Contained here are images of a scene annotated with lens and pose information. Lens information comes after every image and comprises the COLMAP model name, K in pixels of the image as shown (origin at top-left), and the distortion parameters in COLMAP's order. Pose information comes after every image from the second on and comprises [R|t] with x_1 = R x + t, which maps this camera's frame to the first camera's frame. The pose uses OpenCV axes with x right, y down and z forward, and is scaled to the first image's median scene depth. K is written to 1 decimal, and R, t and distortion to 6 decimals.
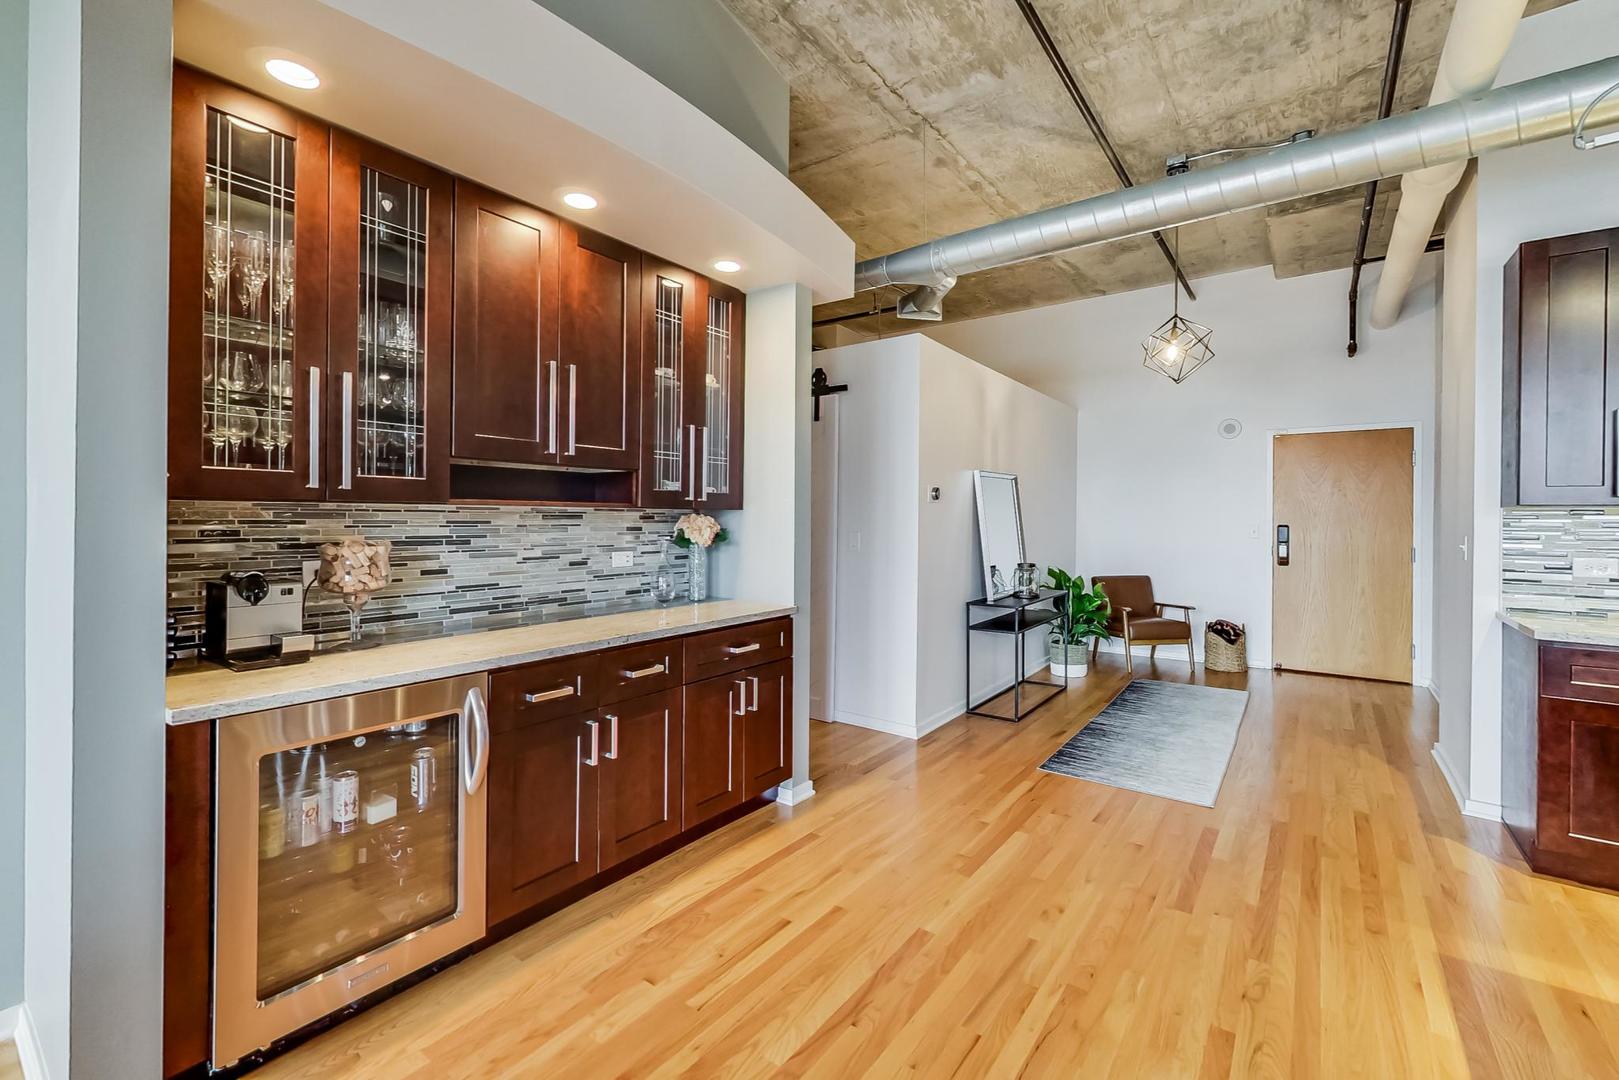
lens RADIAL K [[678.7, 0, 807.6], [0, 678.7, 518.4], [0, 0, 1]] dist [0.001929, 0.000531]
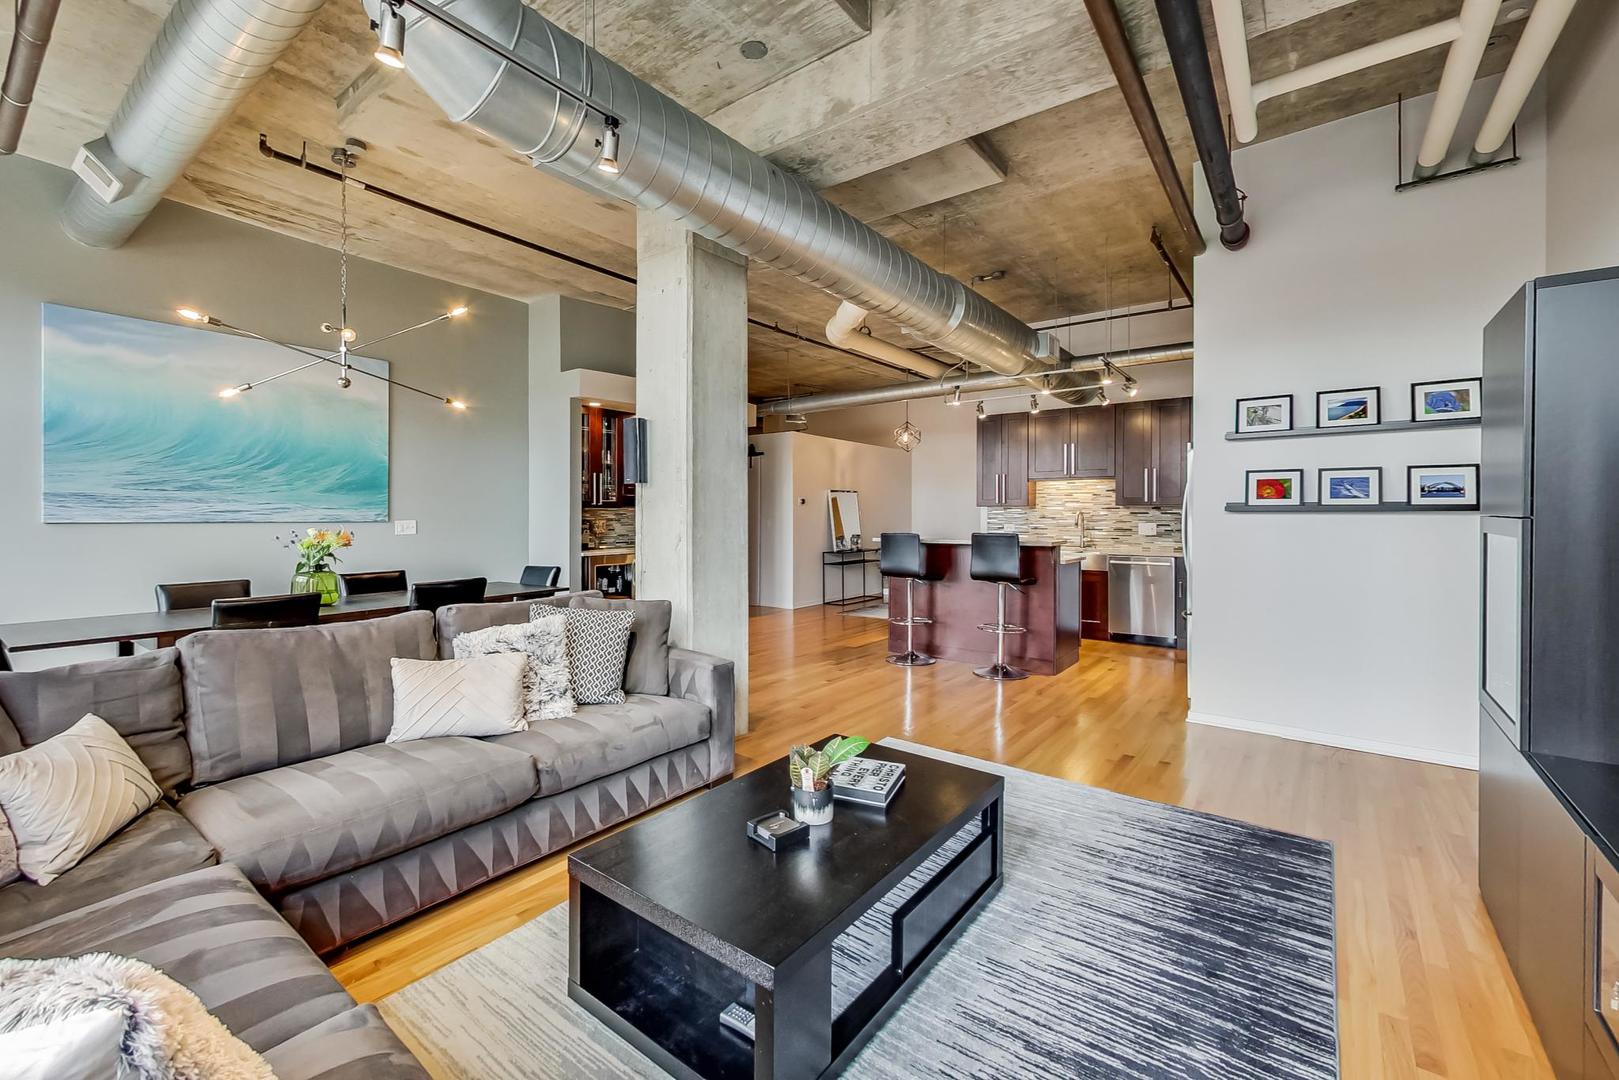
lens RADIAL K [[678.7, 0, 807.6], [0, 678.7, 518.4], [0, 0, 1]] dist [0.001929, 0.000531]
pose [[0.999953, -0.008199, -0.005177, 0.262366], [0.008216, 0.999961, 0.003378, 0.014123], [0.005149, -0.003420, 0.999981, -1.496170]]
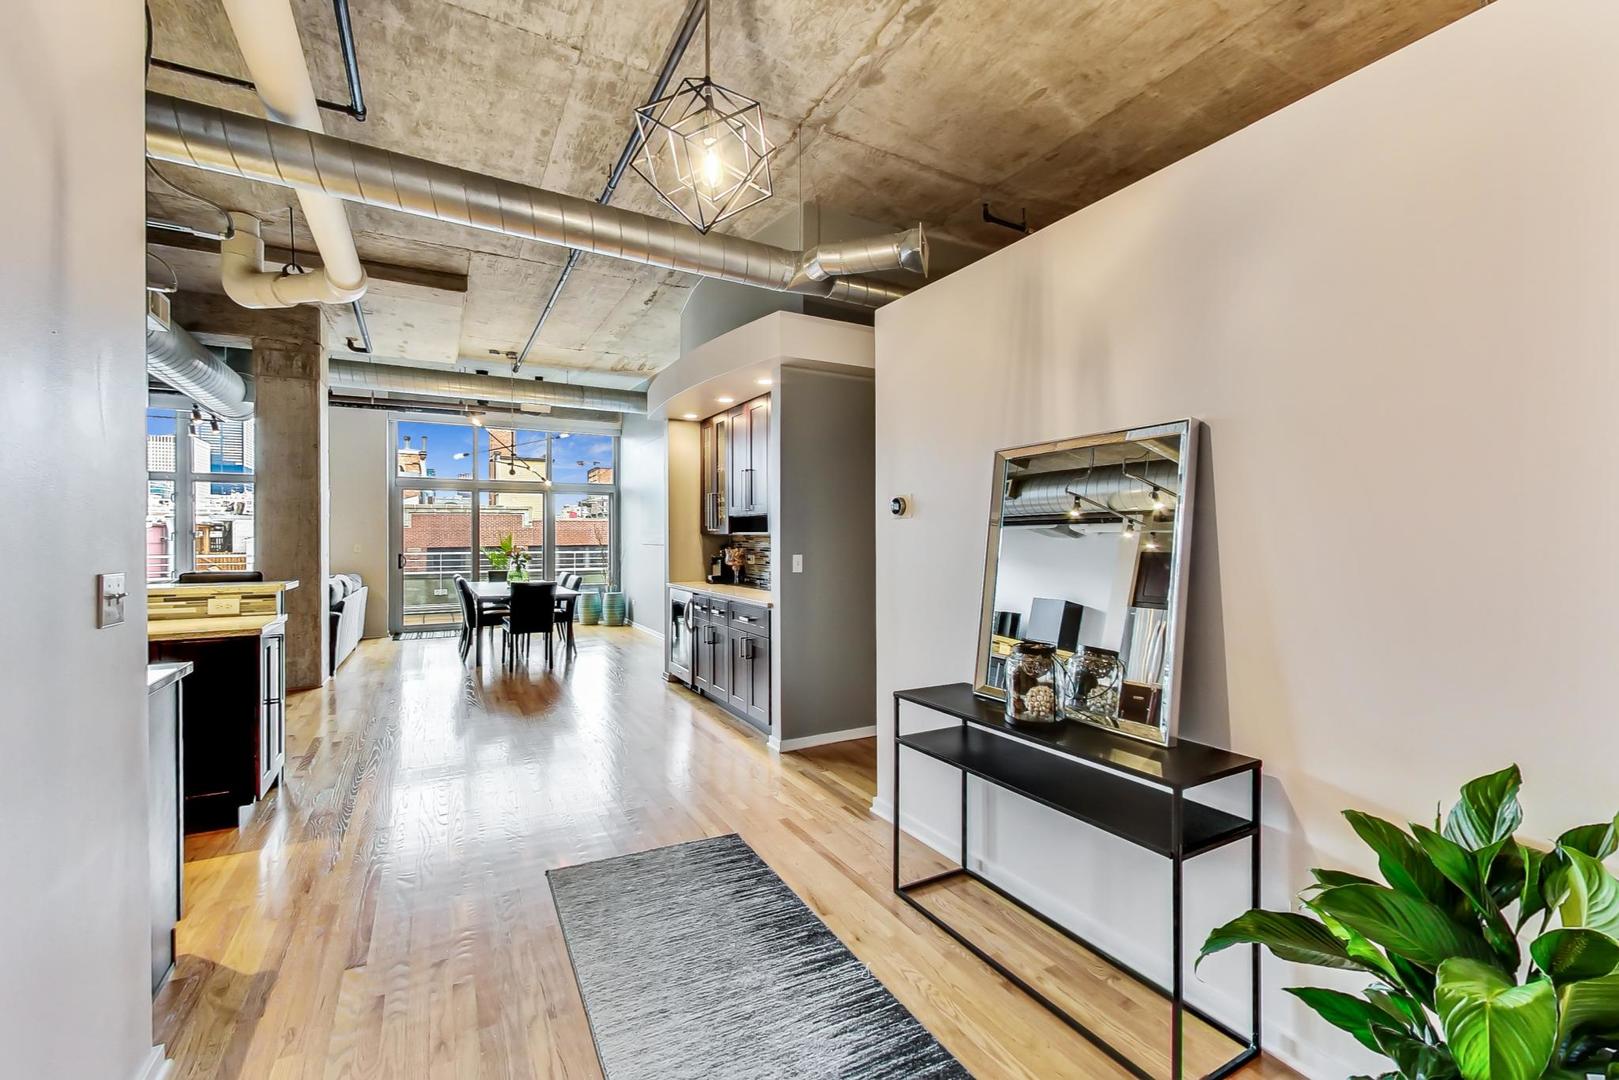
lens RADIAL K [[673.3, 0, 809.5], [0, 673.3, 540.0], [0, 0, 1]] dist [0.000794, 0.000101]
pose [[-0.408074, -0.004967, -0.912935, 1.083509], [-0.003023, 0.999987, -0.004090, 0.004186], [0.912944, 0.001091, -0.408084, 1.468390]]
